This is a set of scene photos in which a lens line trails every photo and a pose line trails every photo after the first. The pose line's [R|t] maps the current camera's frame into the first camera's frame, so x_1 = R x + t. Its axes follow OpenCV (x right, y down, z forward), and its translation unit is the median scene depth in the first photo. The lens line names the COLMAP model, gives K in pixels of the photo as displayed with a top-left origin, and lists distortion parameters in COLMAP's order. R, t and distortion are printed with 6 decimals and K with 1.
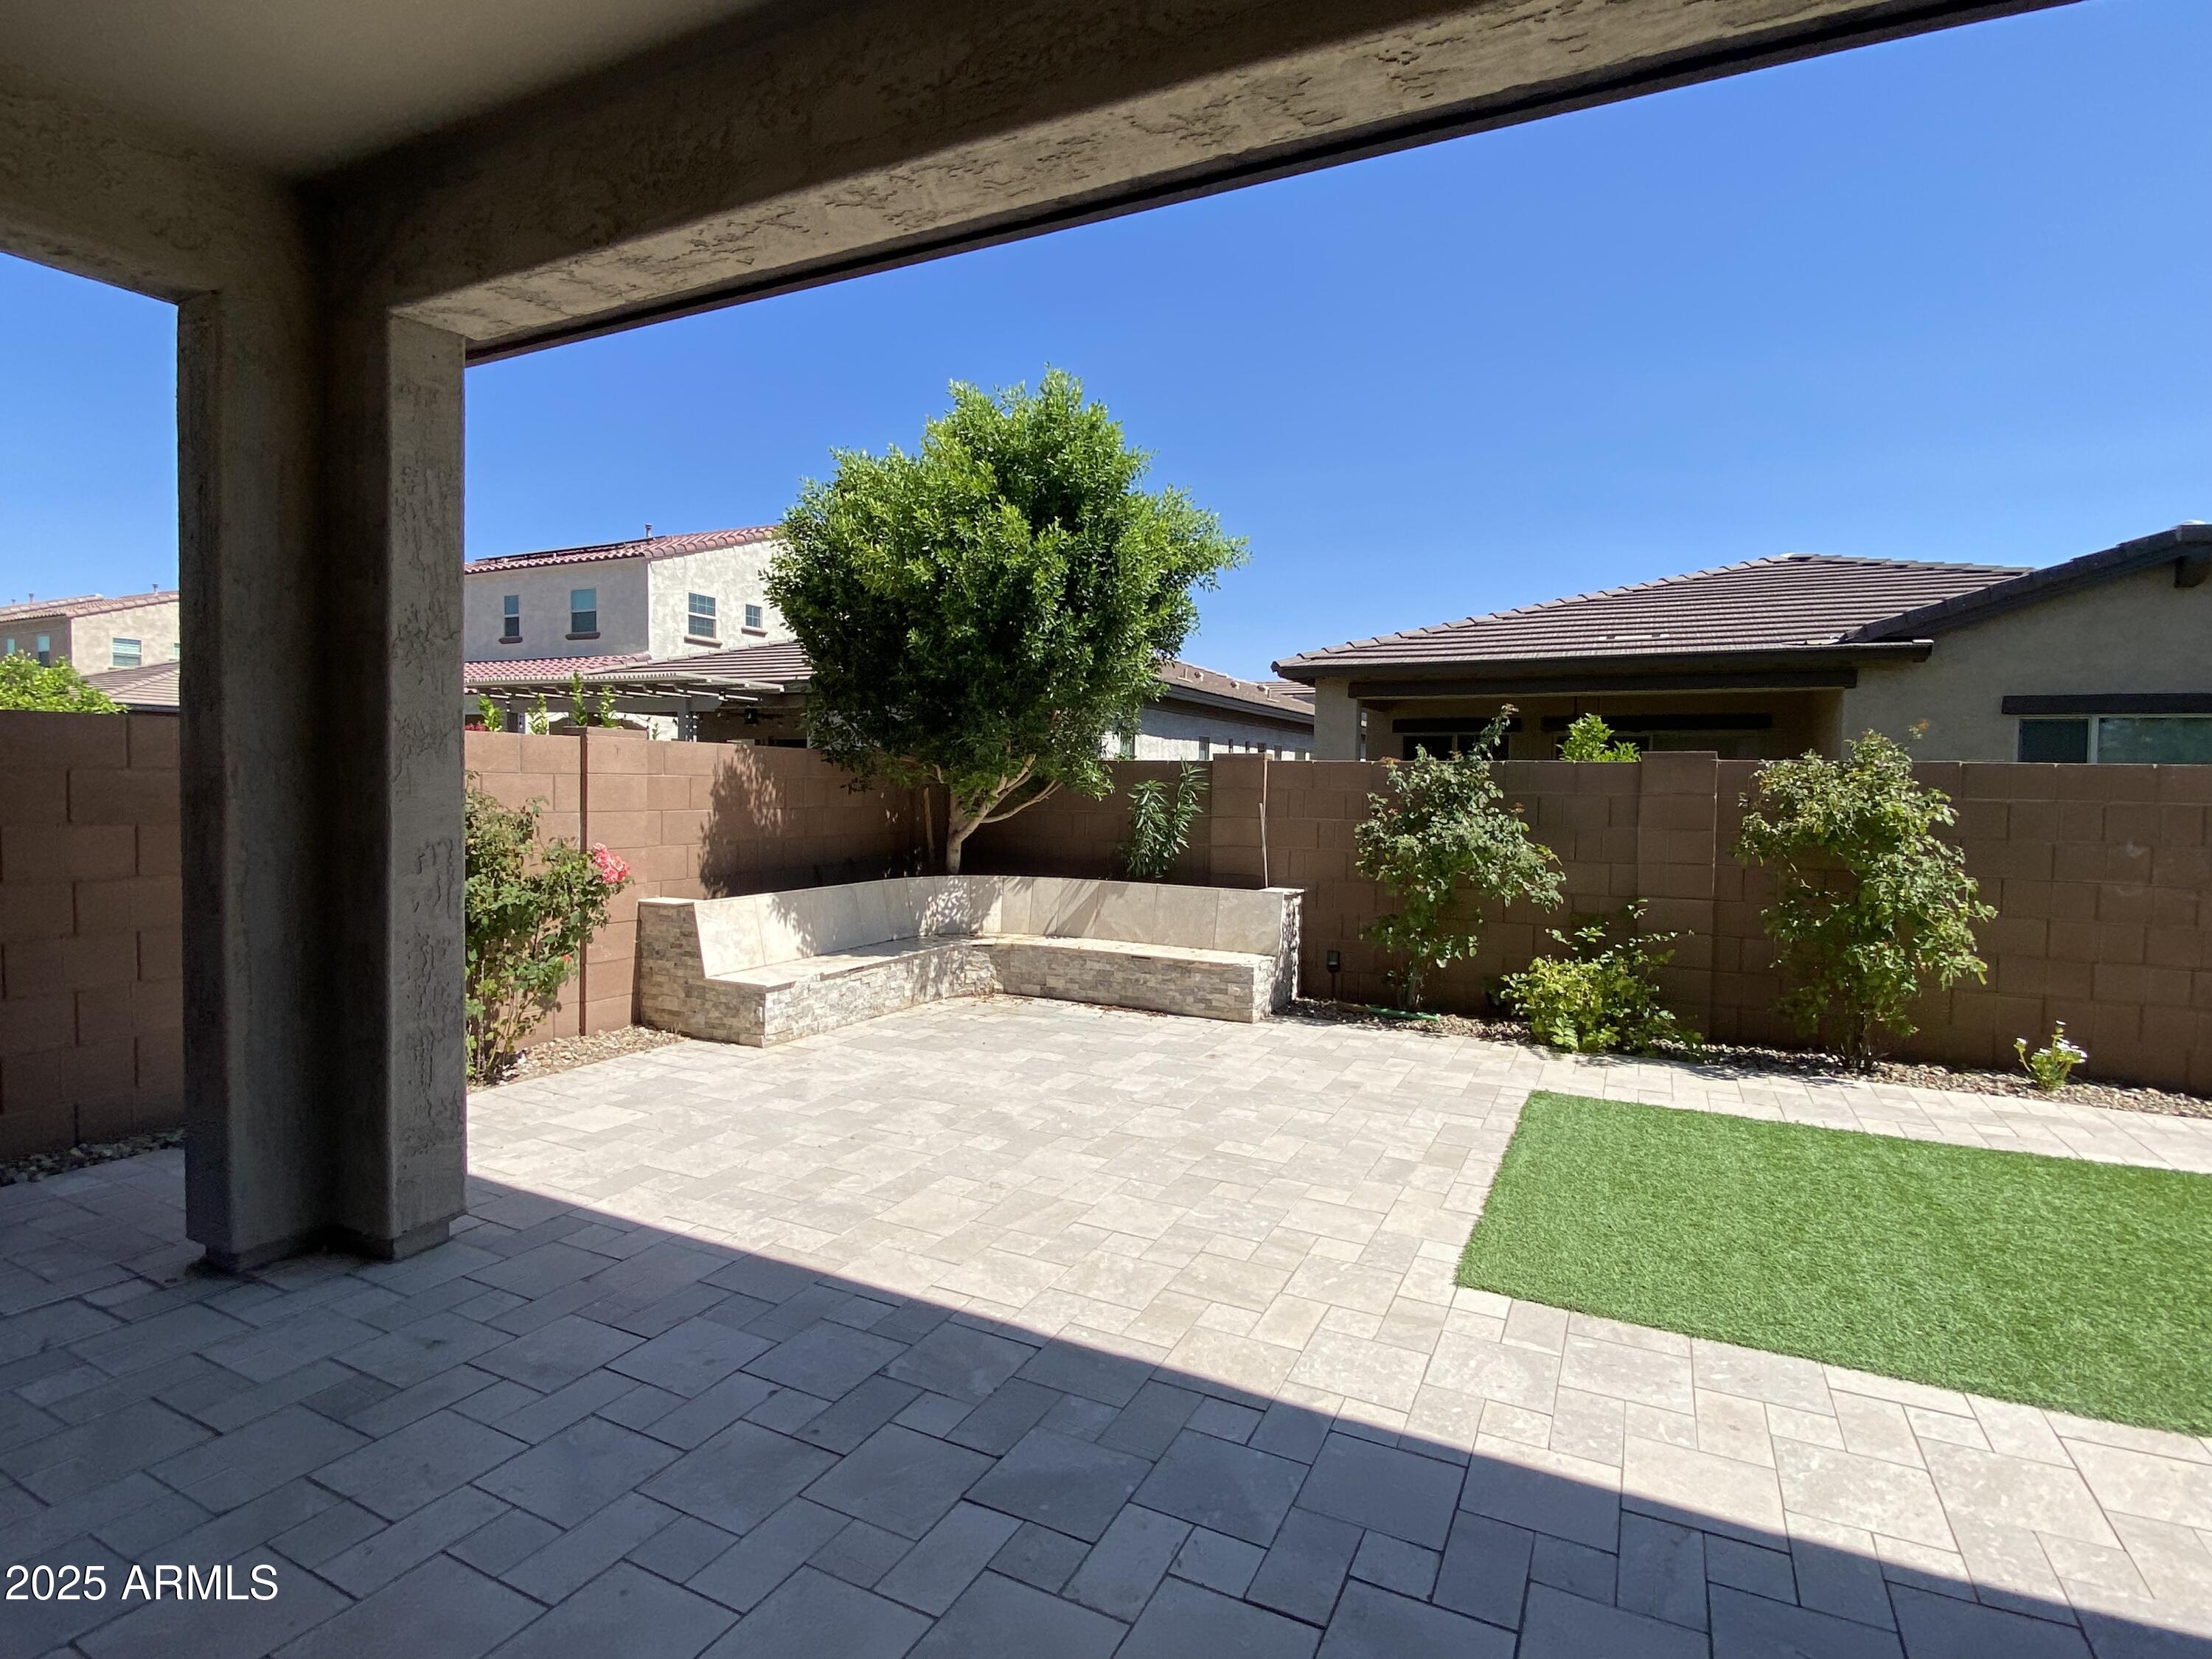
lens RADIAL K [[1101.0, 0, 1098.2], [0, 1101.0, 830.7], [0, 0, 1]] dist [0.091979, -0.076038]
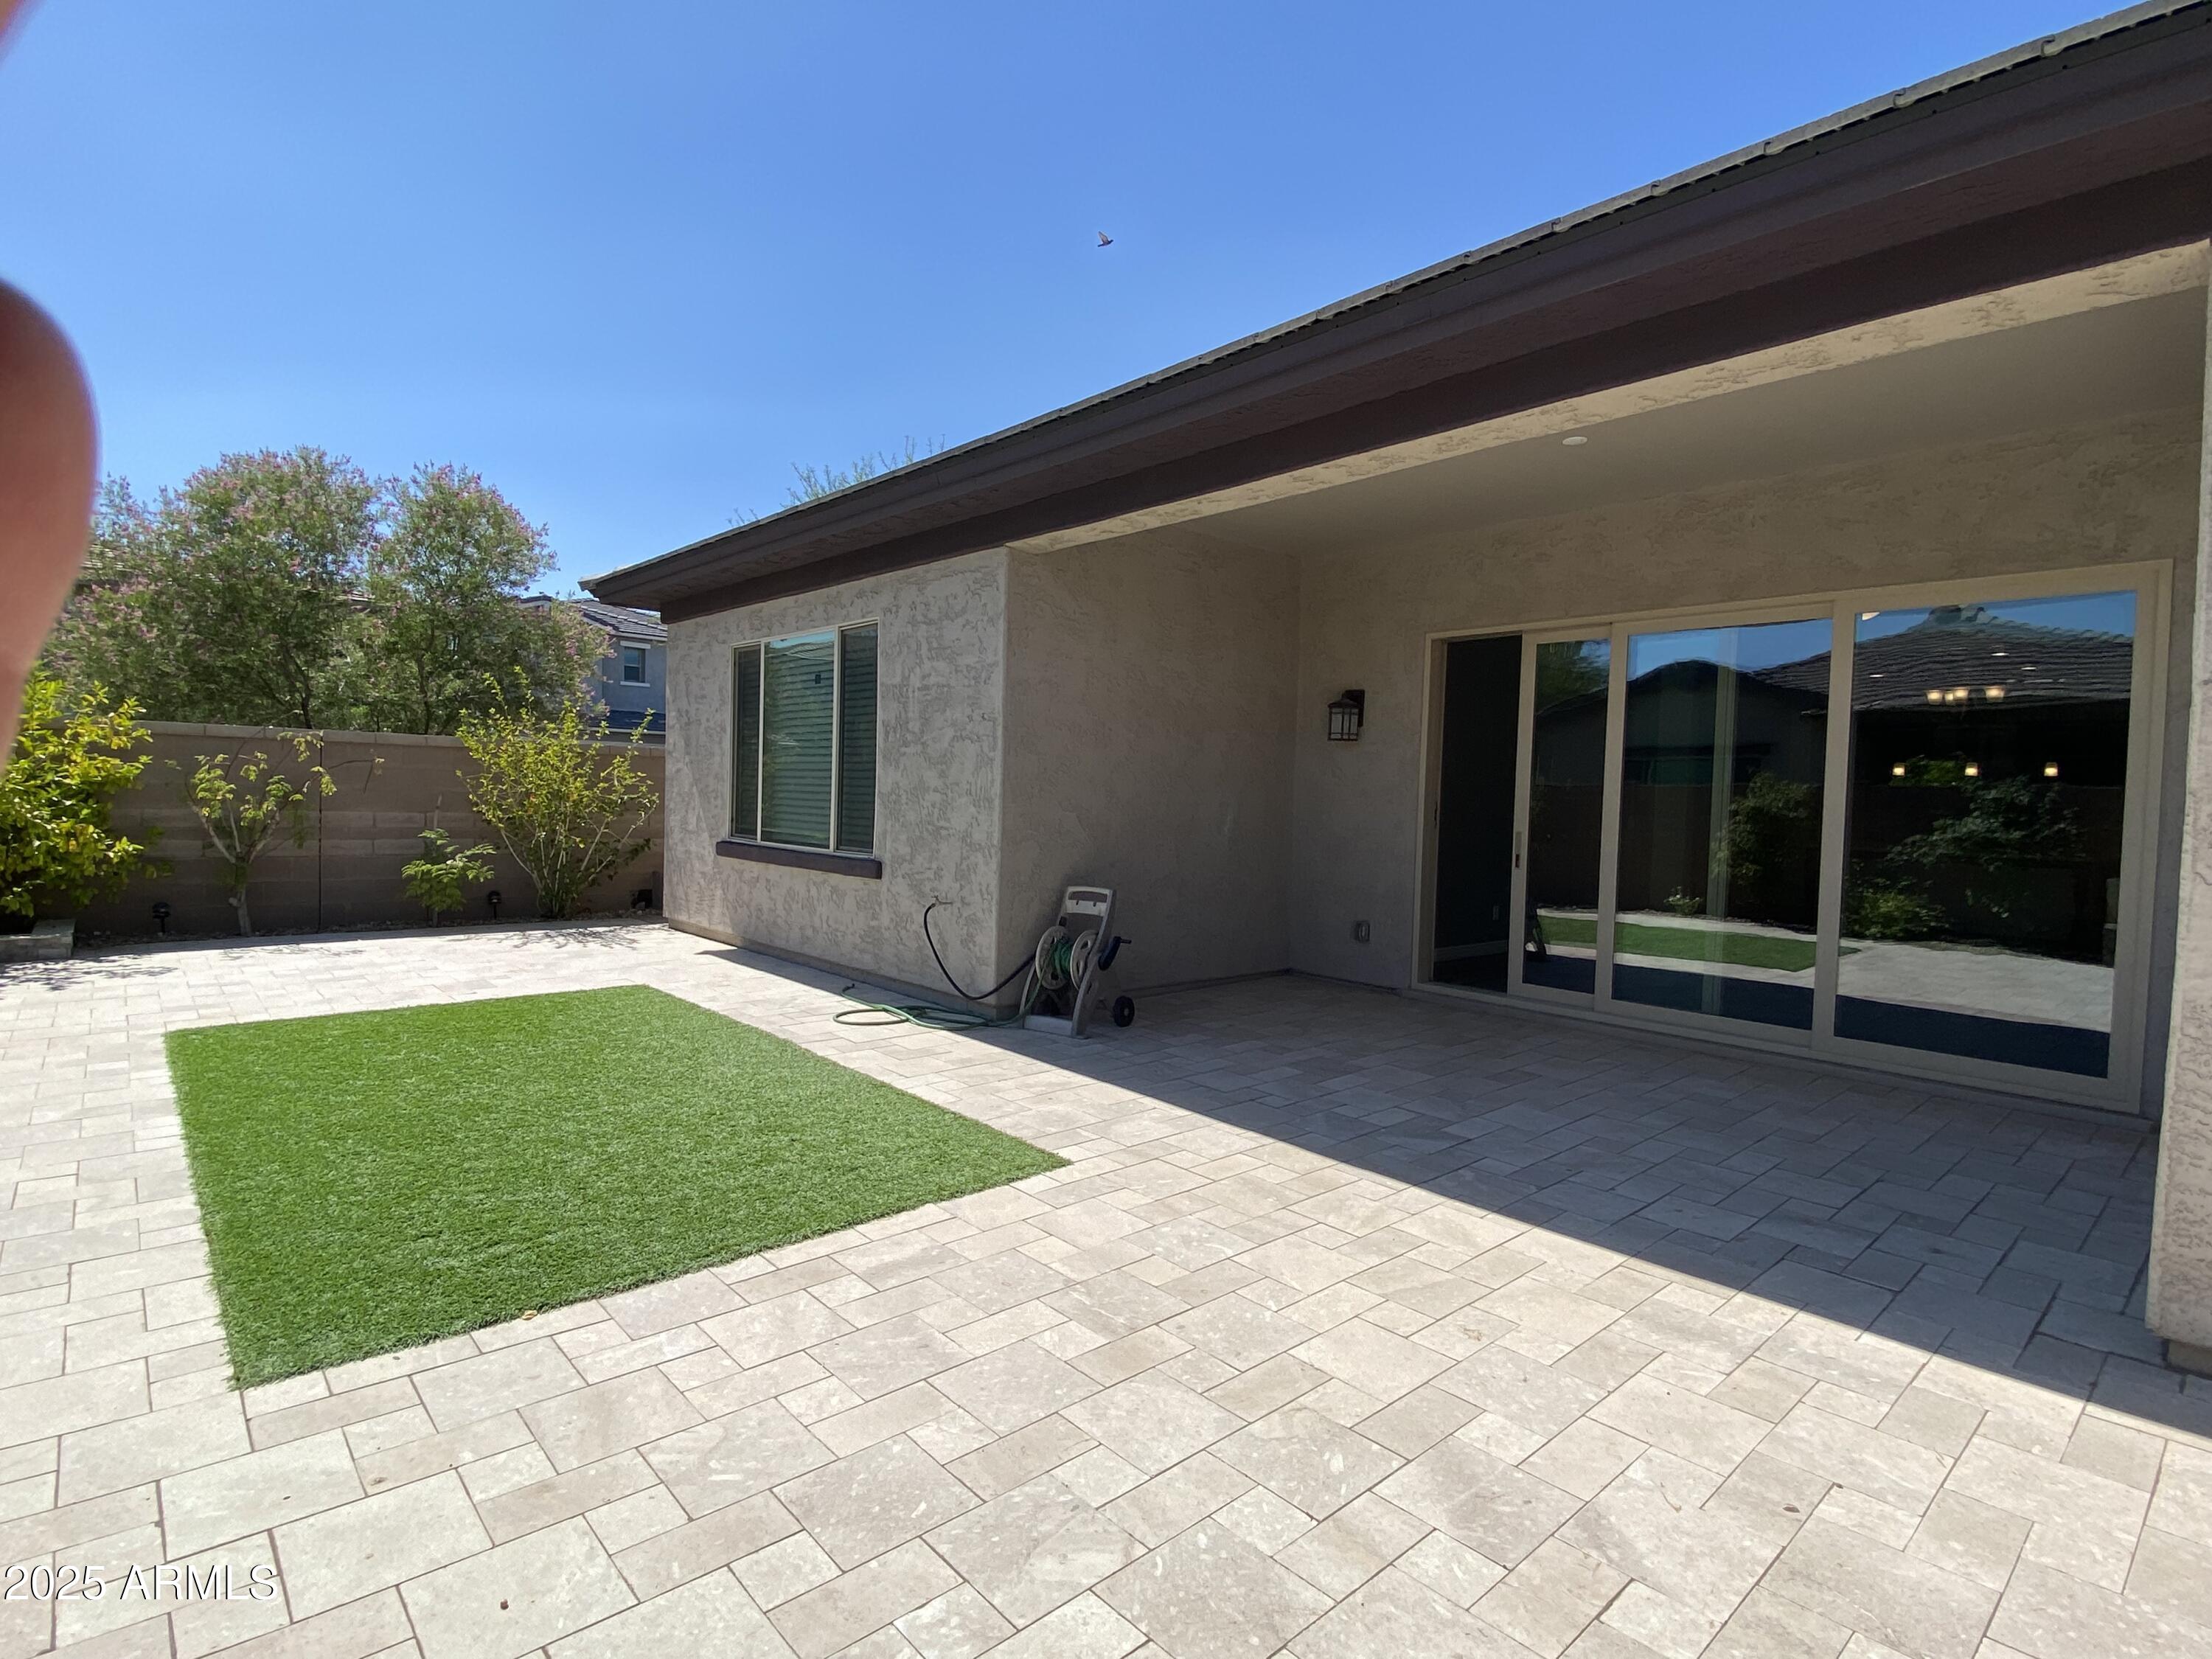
lens RADIAL K [[1101.0, 0, 1098.2], [0, 1101.0, 830.7], [0, 0, 1]] dist [0.091979, -0.076038]
pose [[-0.927389, -0.058784, 0.369451, -0.073725], [-0.029644, 0.996019, 0.084065, -0.035680], [-0.372922, 0.067009, -0.925440, 1.088569]]
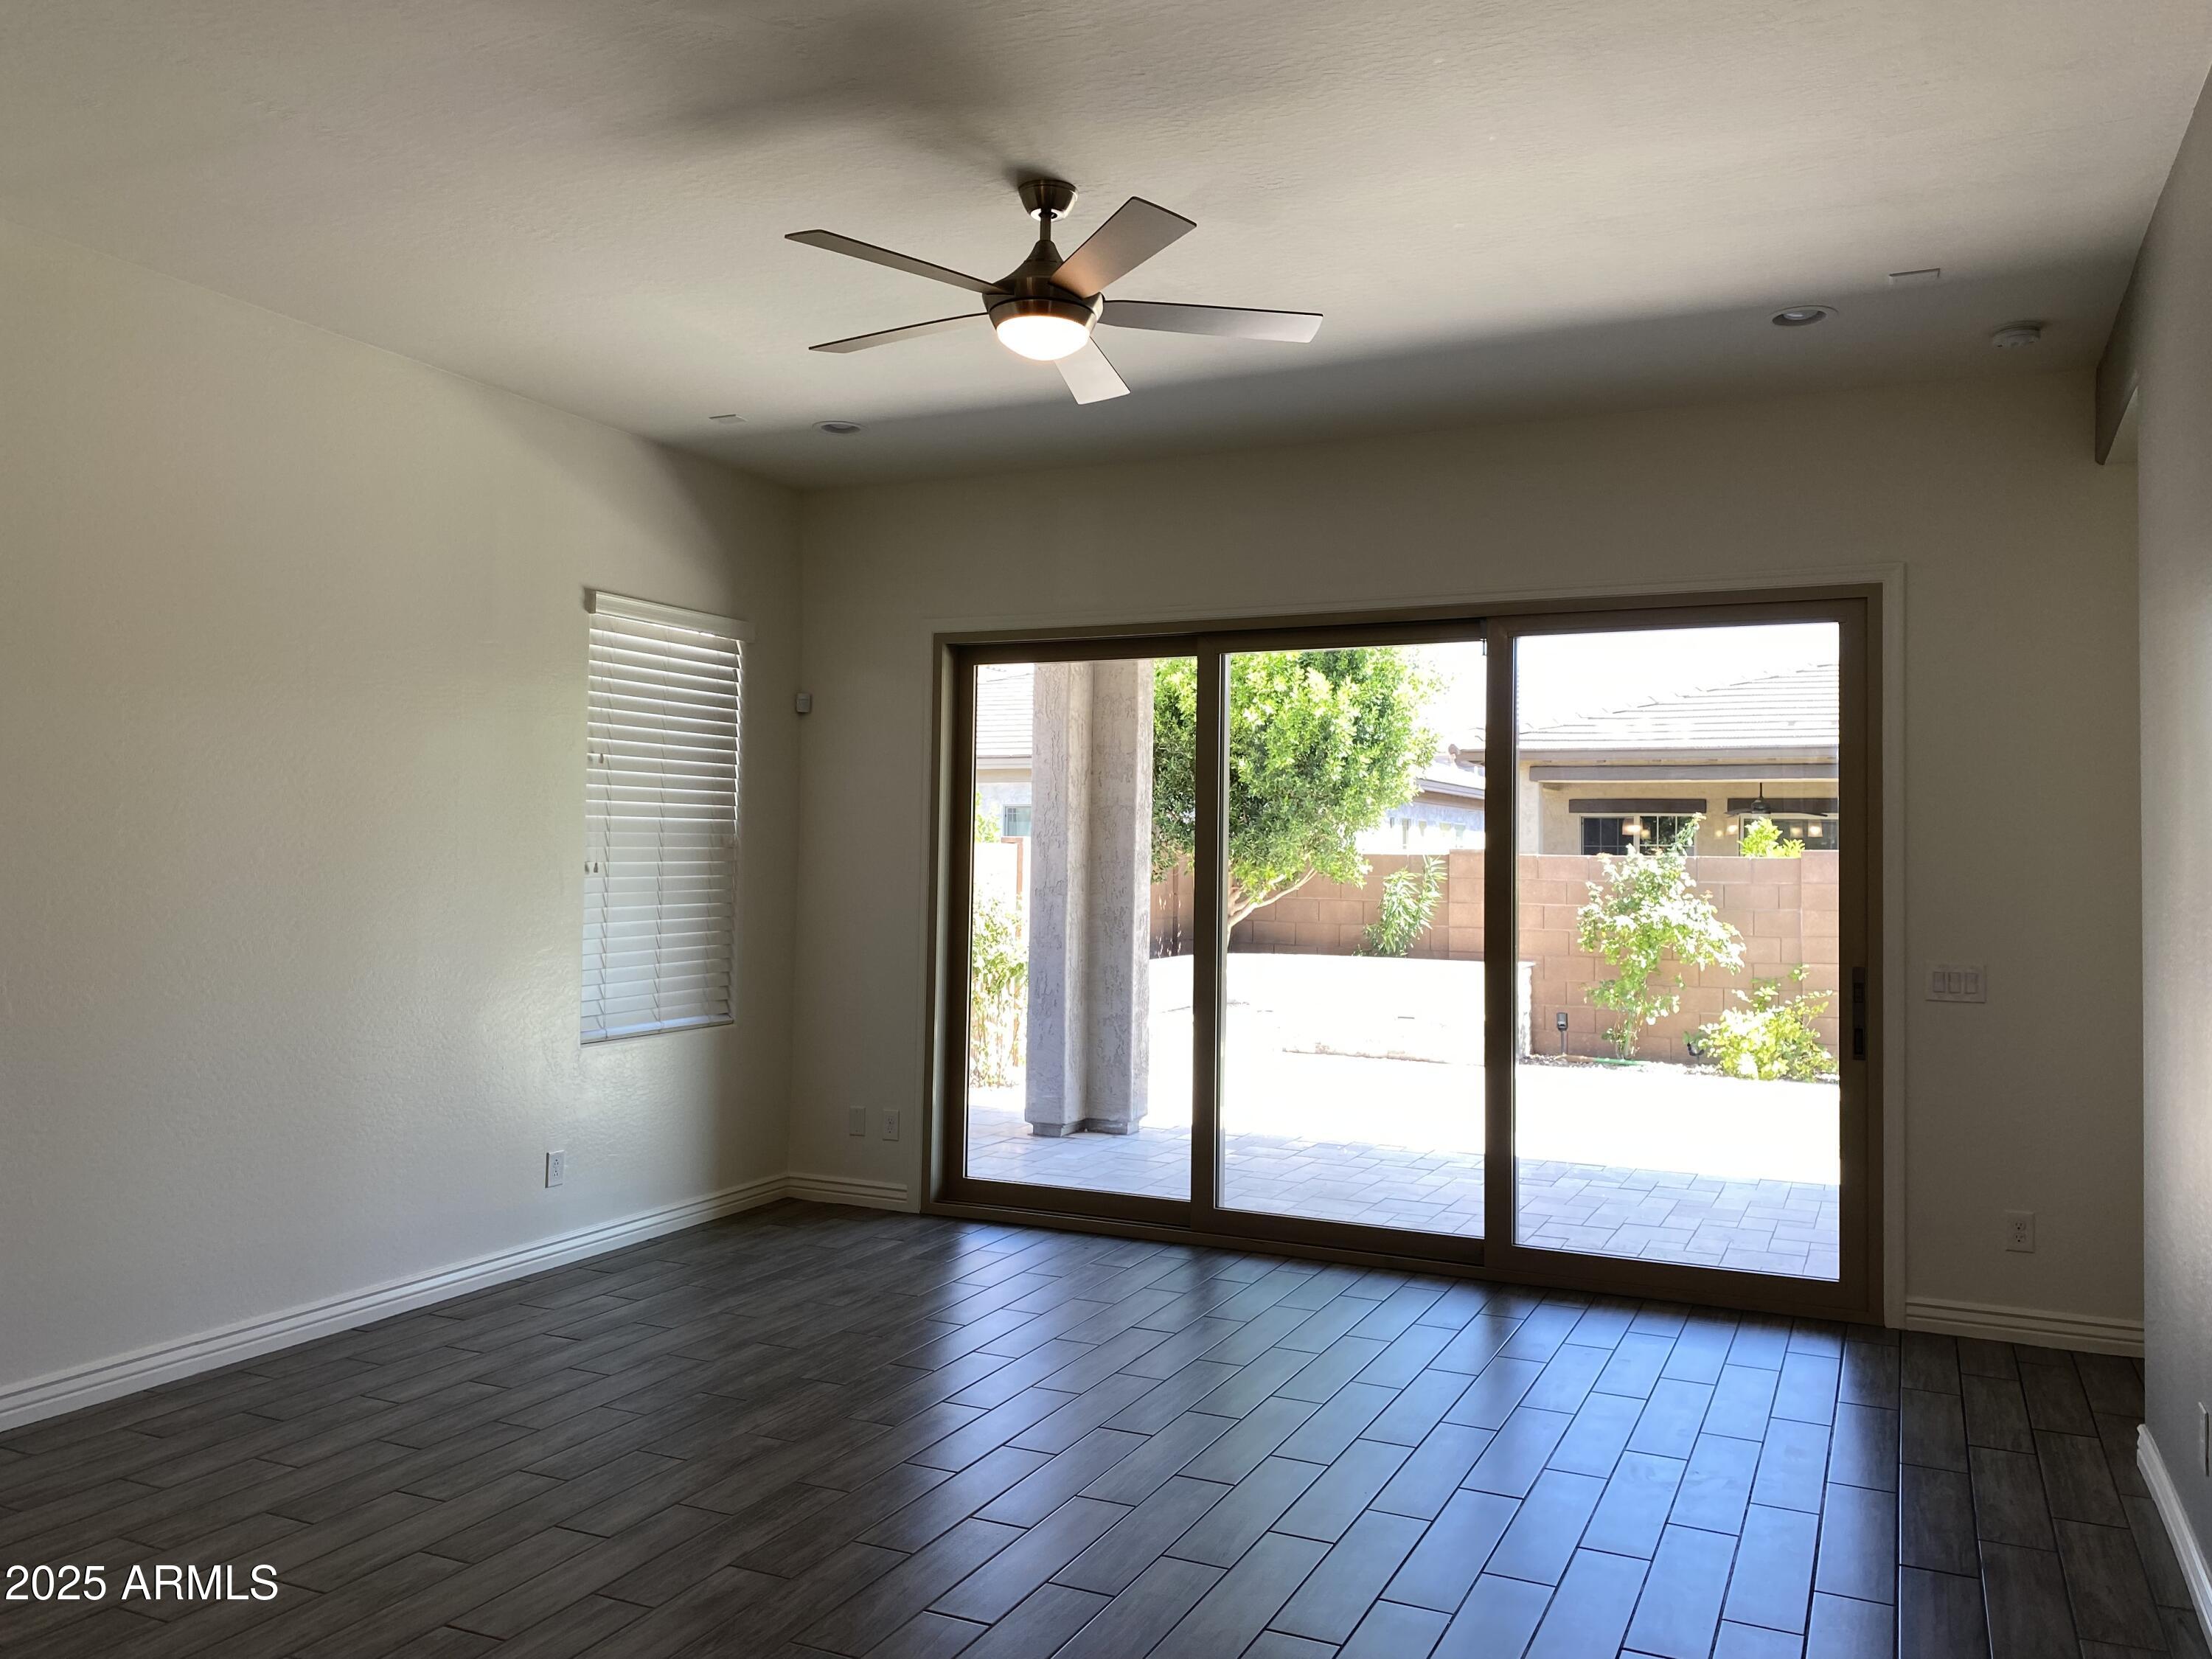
lens RADIAL K [[1670.6, 0, 1105.9], [0, 1670.6, 812.7], [0, 0, 1]] dist [0.069496, -0.144786]
pose [[0.999900, -0.003326, 0.013778, -0.352328], [0.004279, 0.997558, -0.069709, 0.018239], [-0.013513, 0.069761, 0.997472, -0.954696]]
